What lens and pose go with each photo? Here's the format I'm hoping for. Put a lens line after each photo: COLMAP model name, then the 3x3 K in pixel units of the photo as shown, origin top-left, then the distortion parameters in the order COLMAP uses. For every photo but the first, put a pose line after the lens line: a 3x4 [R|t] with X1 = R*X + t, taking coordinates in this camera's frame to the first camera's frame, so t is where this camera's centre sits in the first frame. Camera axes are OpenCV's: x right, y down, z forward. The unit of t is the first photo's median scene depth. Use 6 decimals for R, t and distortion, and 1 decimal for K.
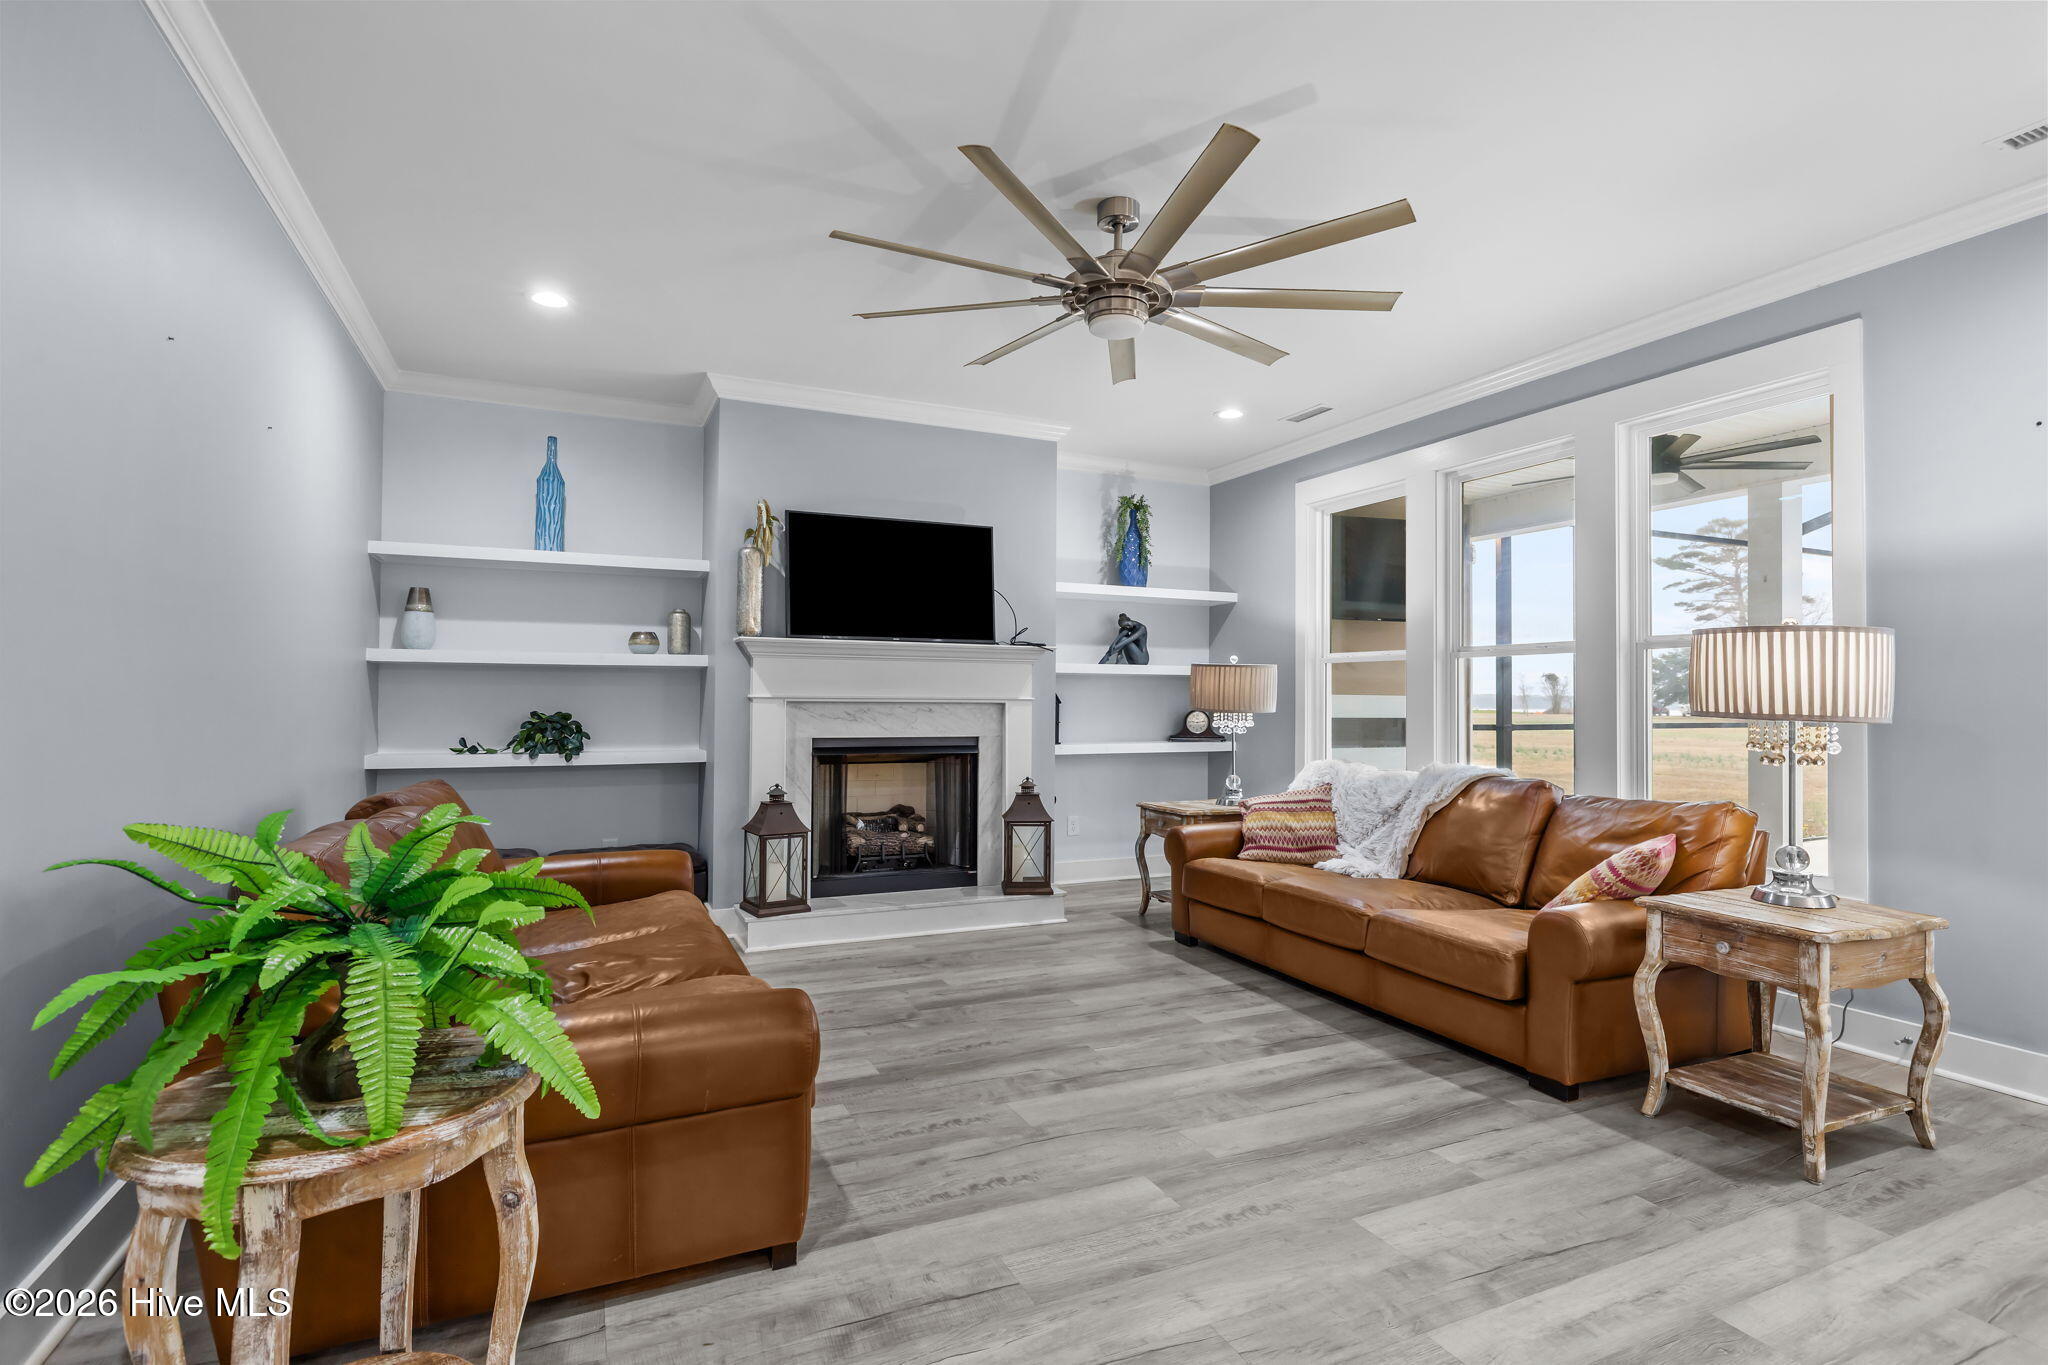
lens RADIAL K [[985.1, 0, 1024.0], [0, 985.1, 682.5], [0, 0, 1]] dist [0.000060, 0.000356]
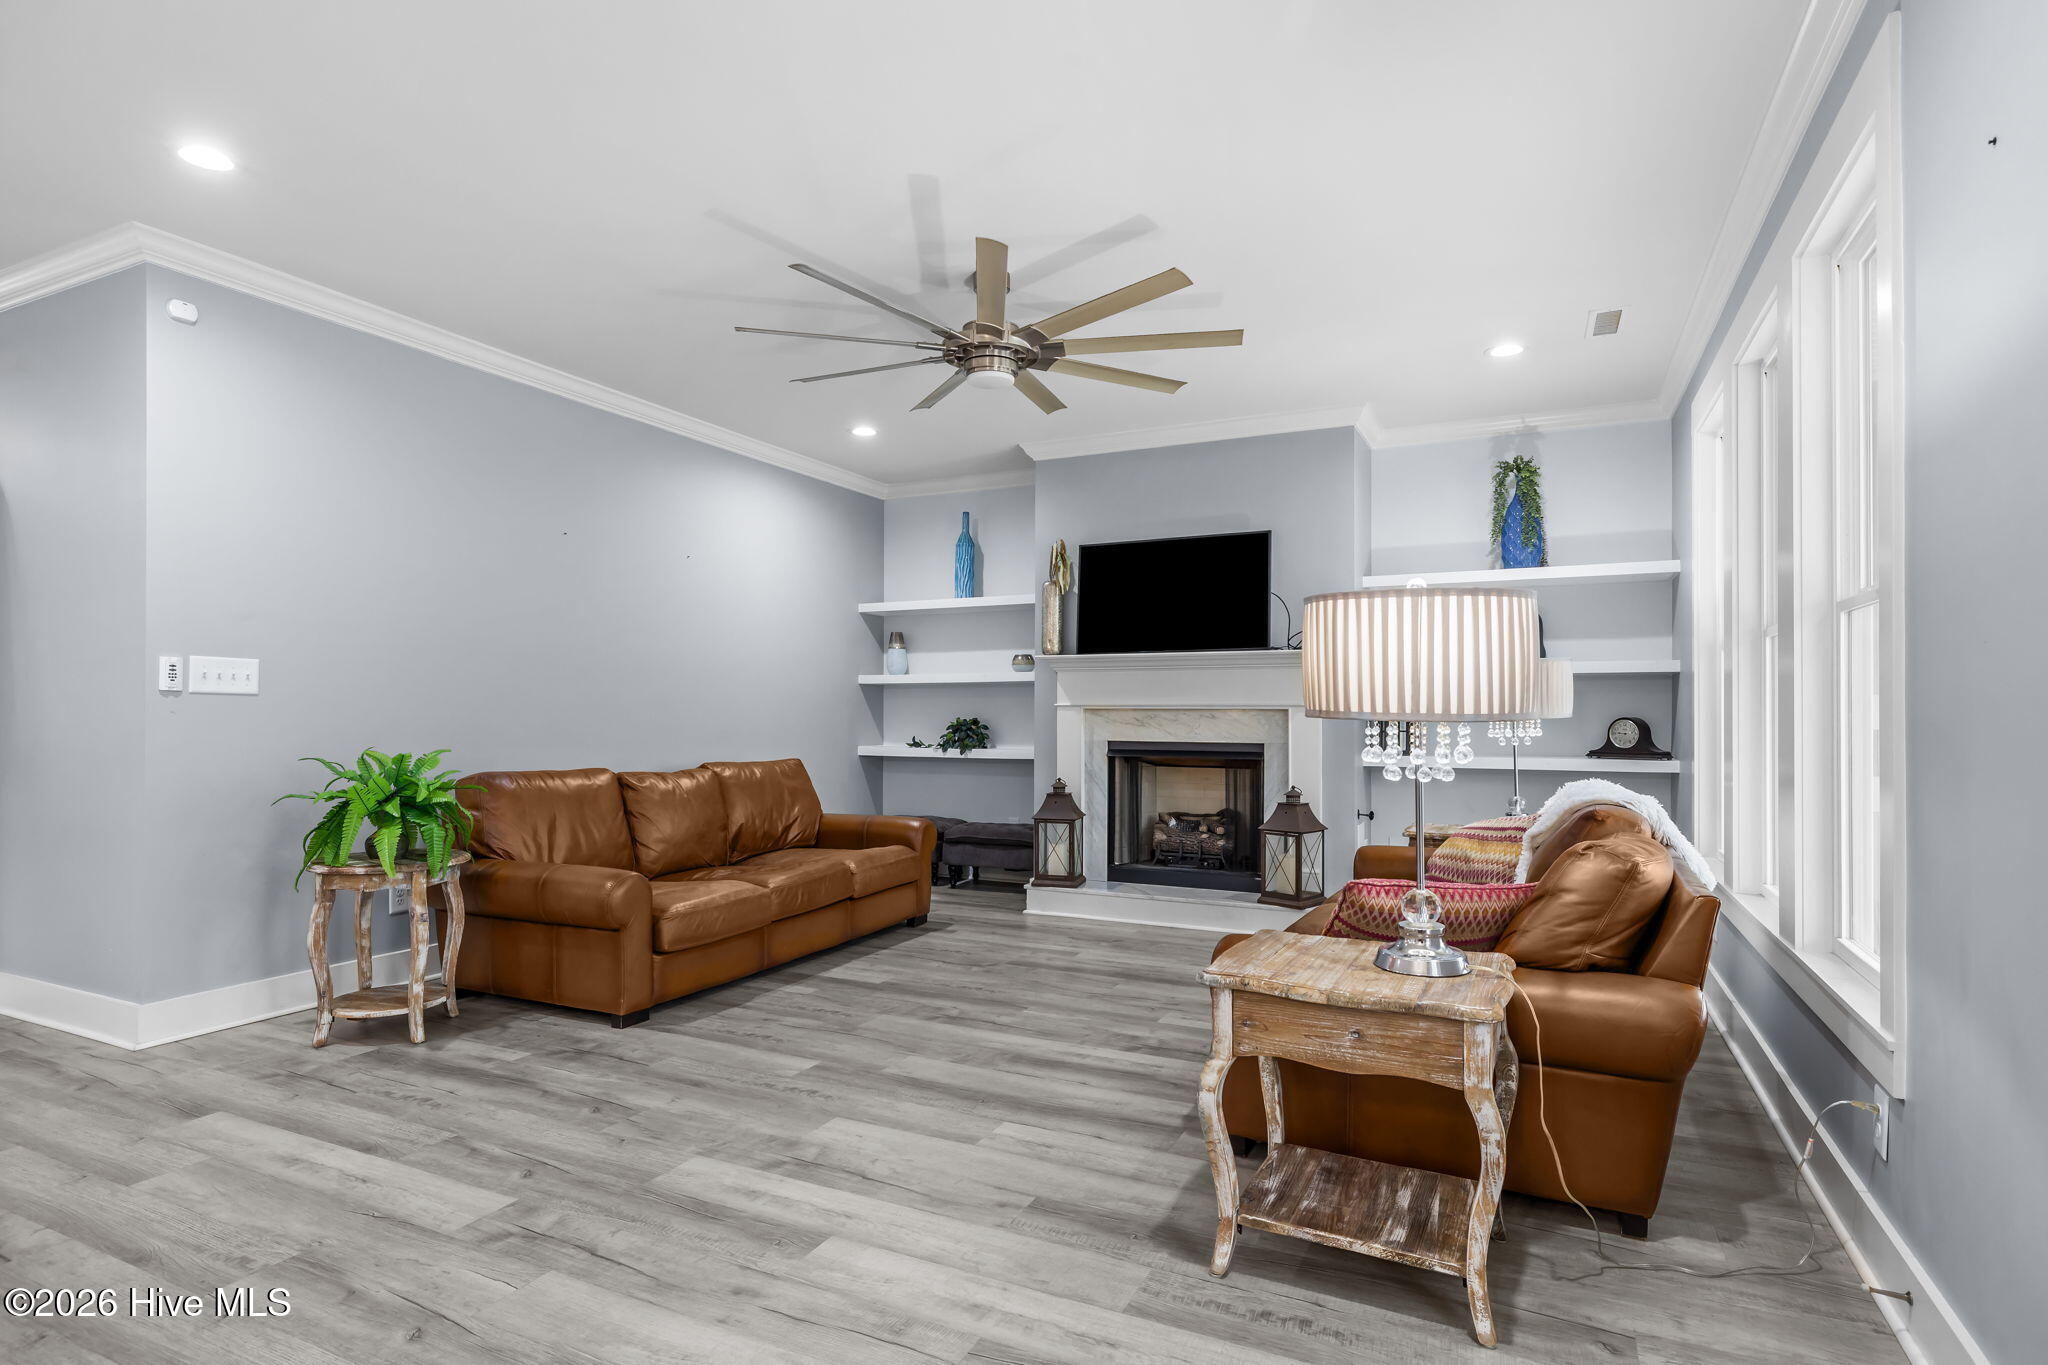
lens RADIAL K [[1048.8, 0, 1023.0], [0, 1048.8, 700.5], [0, 0, 1]] dist [-0.002677, -0.000115]
pose [[0.633172, -0.014457, -0.773876, 0.712797], [0.015922, 0.999857, -0.005651, 0.015952], [0.773847, -0.008744, 0.633312, 0.167246]]
